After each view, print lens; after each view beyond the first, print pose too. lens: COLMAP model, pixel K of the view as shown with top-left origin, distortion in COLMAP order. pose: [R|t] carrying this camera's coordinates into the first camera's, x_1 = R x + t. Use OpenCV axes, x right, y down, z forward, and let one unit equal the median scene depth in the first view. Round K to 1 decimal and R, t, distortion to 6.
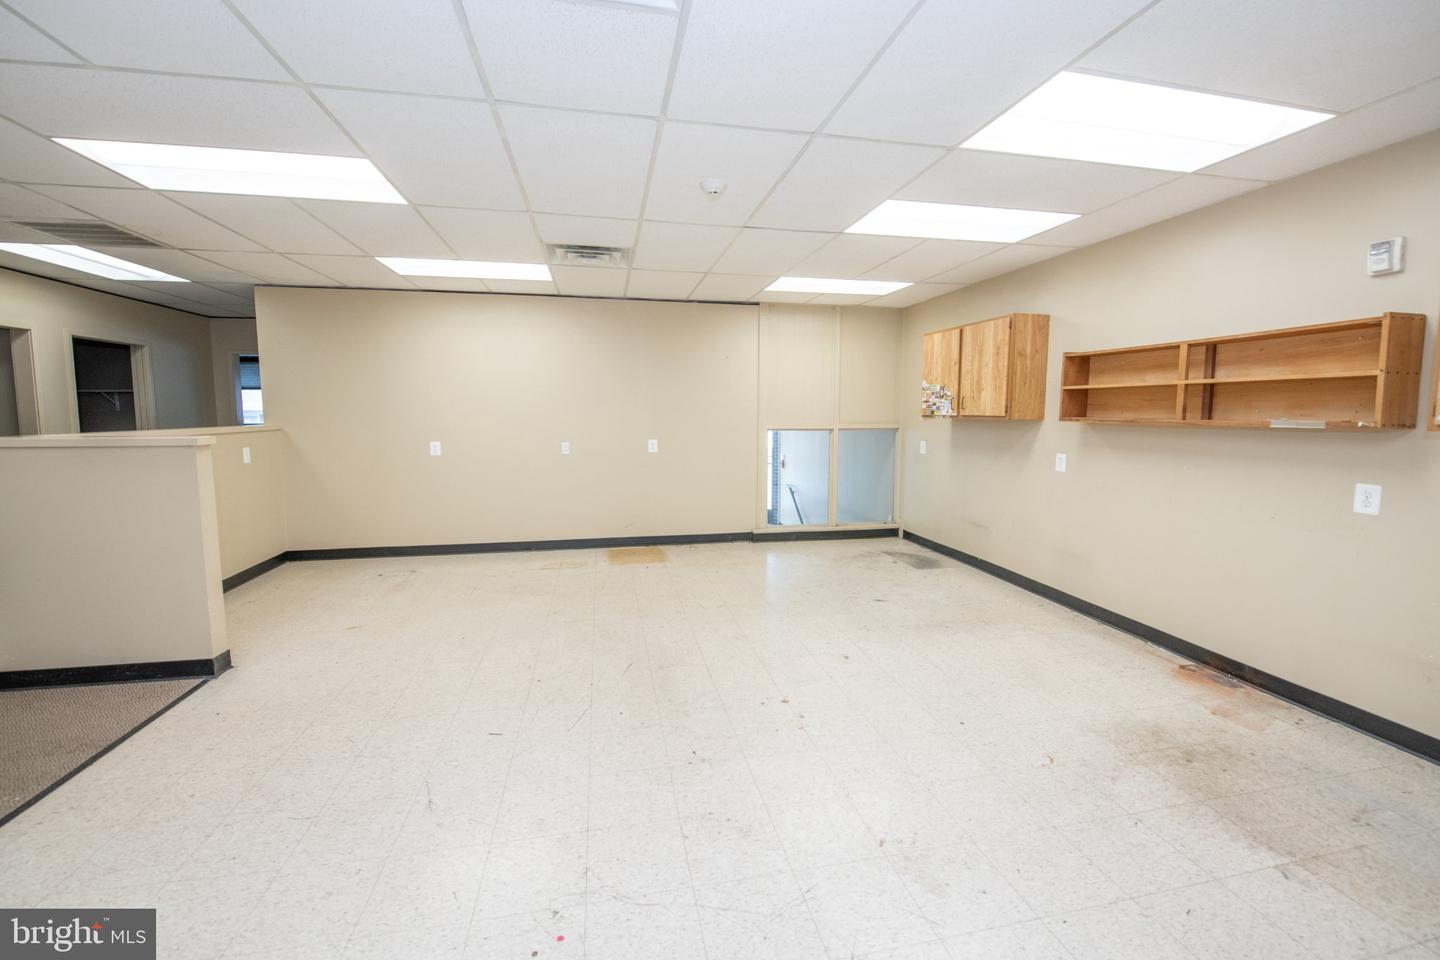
lens RADIAL K [[592.6, 0, 703.1], [0, 592.6, 481.1], [0, 0, 1]] dist [-0.019439, -0.000496]
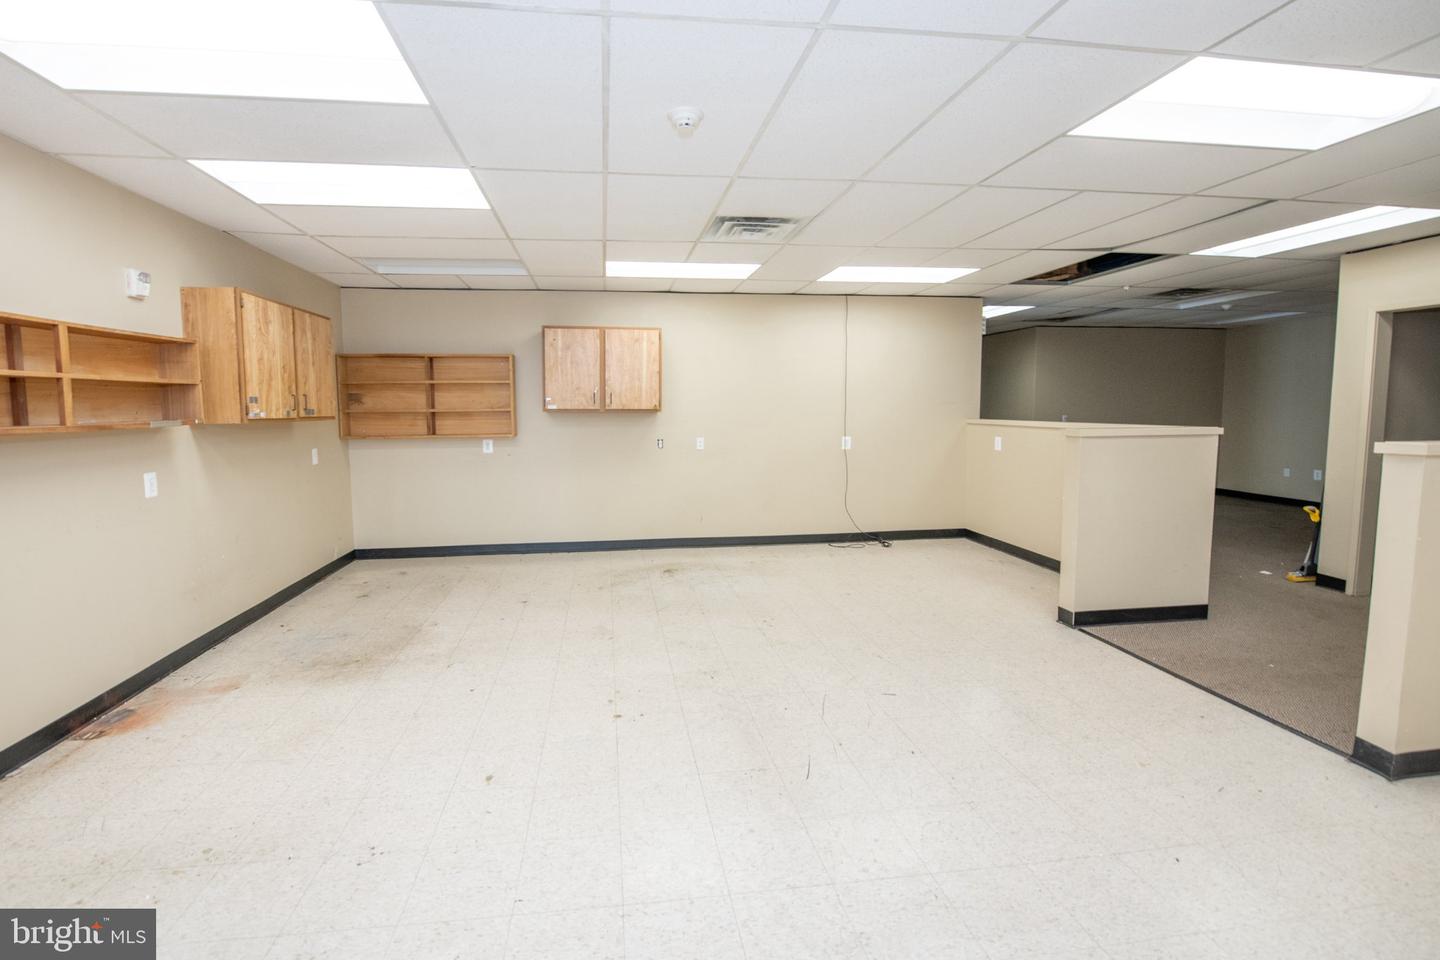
lens RADIAL K [[633.4, 0, 702.9], [0, 633.4, 468.9], [0, 0, 1]] dist [-0.018588, -0.000318]
pose [[-0.999879, 0.004081, 0.014991, -0.009898], [0.007205, 0.976654, 0.214696, -0.154906], [-0.013765, 0.214778, -0.976566, 1.276482]]
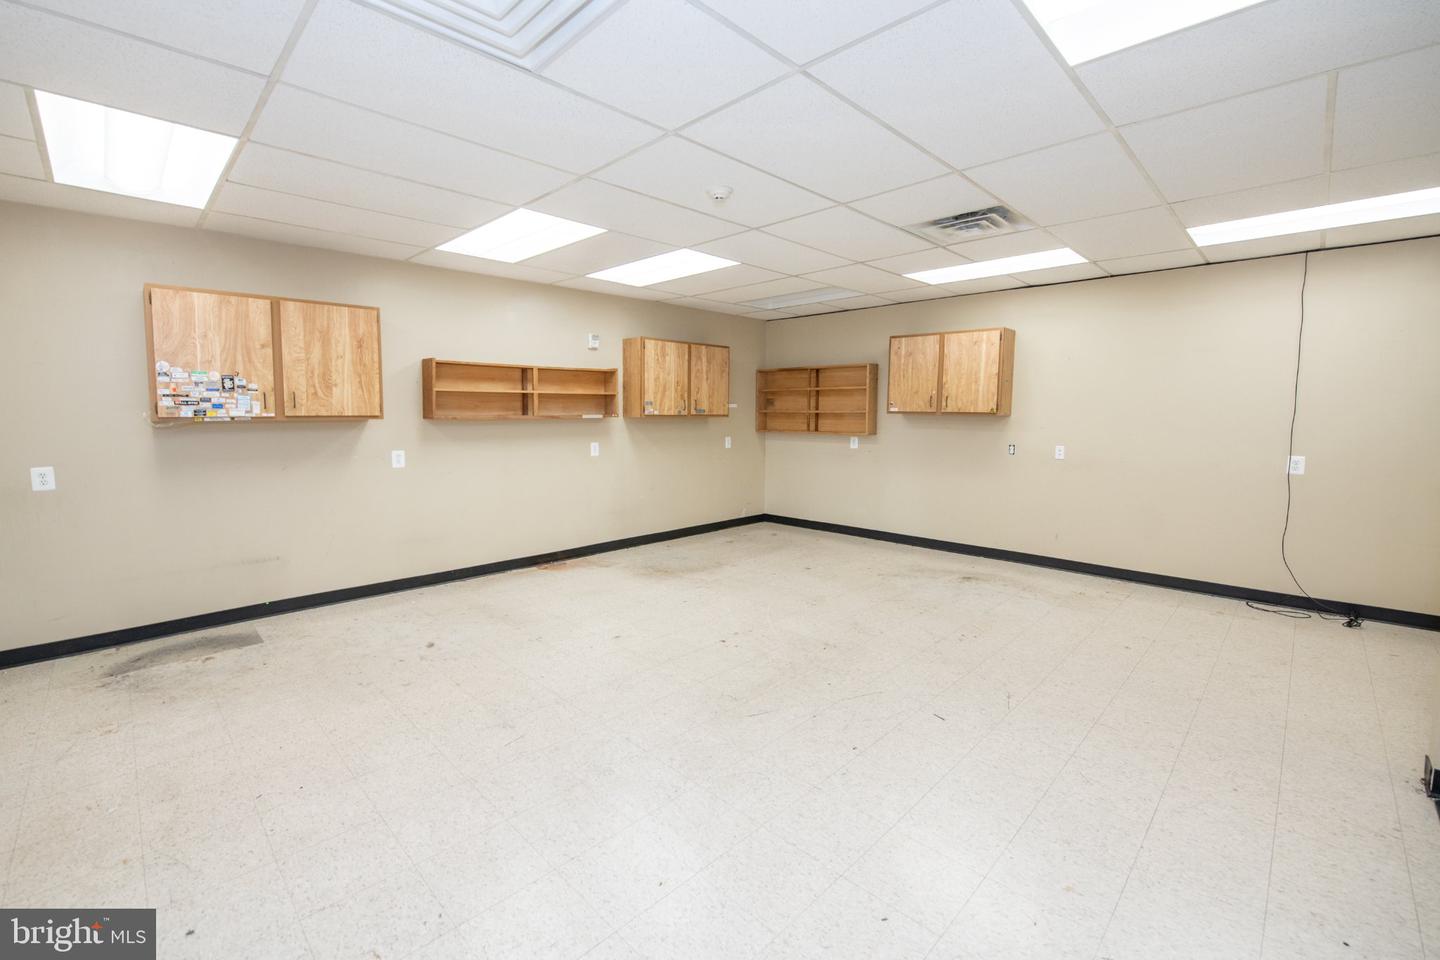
lens RADIAL K [[626.7, 0, 698.1], [0, 626.7, 478.2], [0, 0, 1]] dist [-0.020305, -0.000390]
pose [[-0.575943, -0.088716, 0.812662, -0.593945], [0.093999, 0.980314, 0.173636, -0.137441], [-0.812068, 0.176394, -0.556265, 1.157849]]
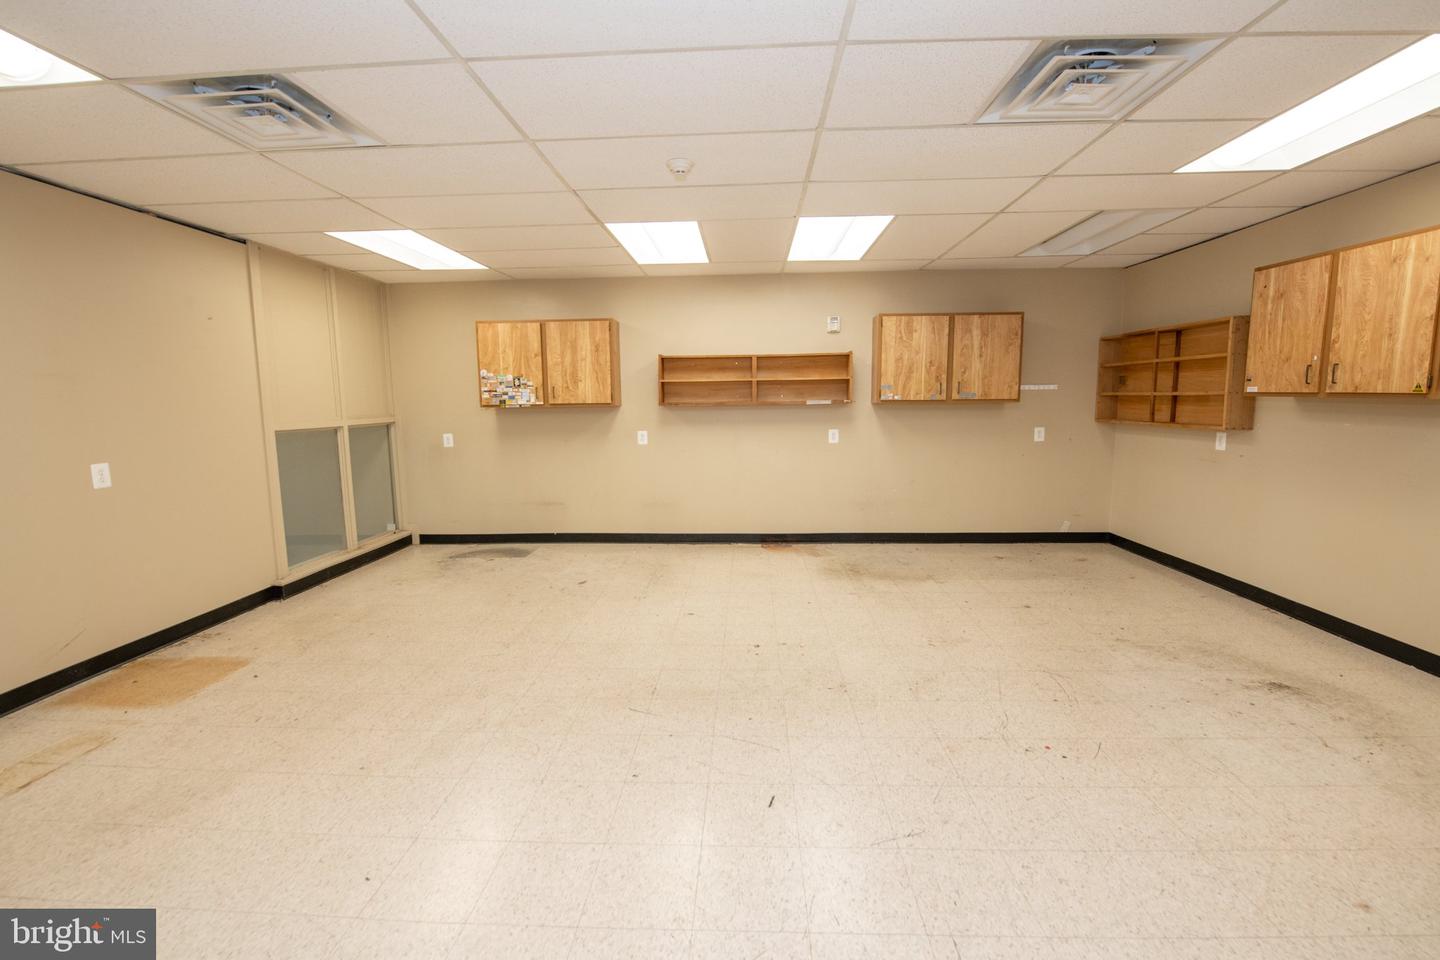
lens RADIAL K [[615.4, 0, 716.6], [0, 615.4, 486.0], [0, 0, 1]] dist [-0.019203, -0.000798]
pose [[0.223339, -0.142180, 0.964316, -0.678513], [0.127358, 0.985080, 0.115745, -0.061442], [-0.966385, 0.096963, 0.238114, 0.508040]]
